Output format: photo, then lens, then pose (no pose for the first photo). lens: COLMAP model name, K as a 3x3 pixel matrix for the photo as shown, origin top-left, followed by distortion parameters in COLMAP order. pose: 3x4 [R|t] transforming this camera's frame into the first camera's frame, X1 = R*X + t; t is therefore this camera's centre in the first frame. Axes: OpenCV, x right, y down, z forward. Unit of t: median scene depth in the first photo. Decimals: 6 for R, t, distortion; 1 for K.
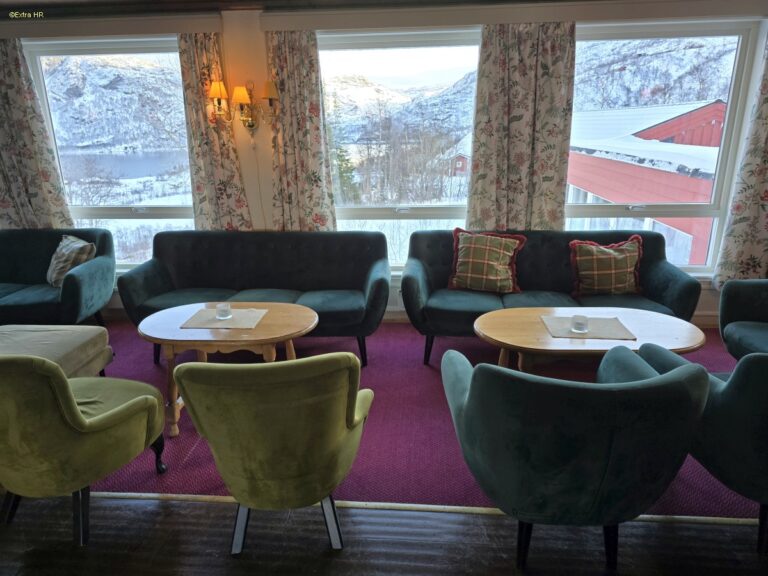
lens RADIAL K [[517.9, 0, 389.7], [0, 517.9, 286.6], [0, 0, 1]] dist [0.055713, -0.046122]
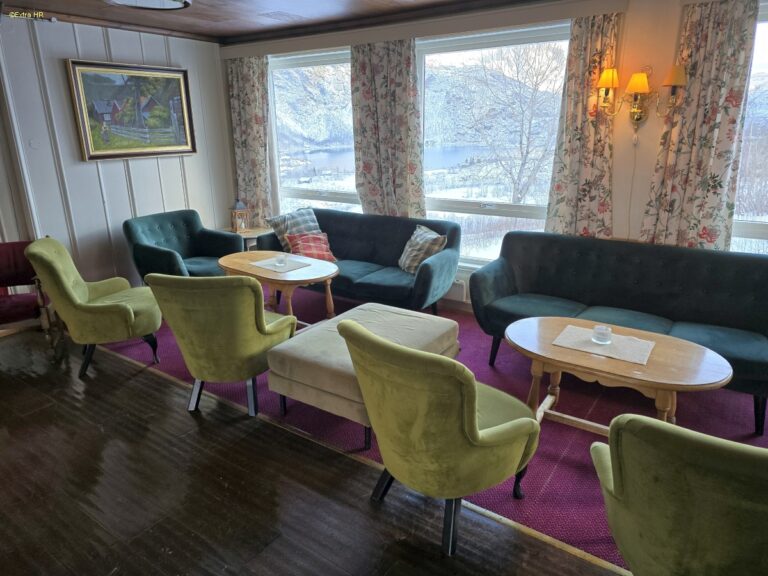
lens RADIAL K [[517.9, 0, 383.1], [0, 517.9, 290.8], [0, 0, 1]] dist [0.055713, -0.046122]
pose [[0.866222, 0.156858, -0.474399, -0.173661], [-0.149058, 0.987337, 0.054289, -0.012868], [0.476908, 0.023686, 0.878634, 0.046586]]
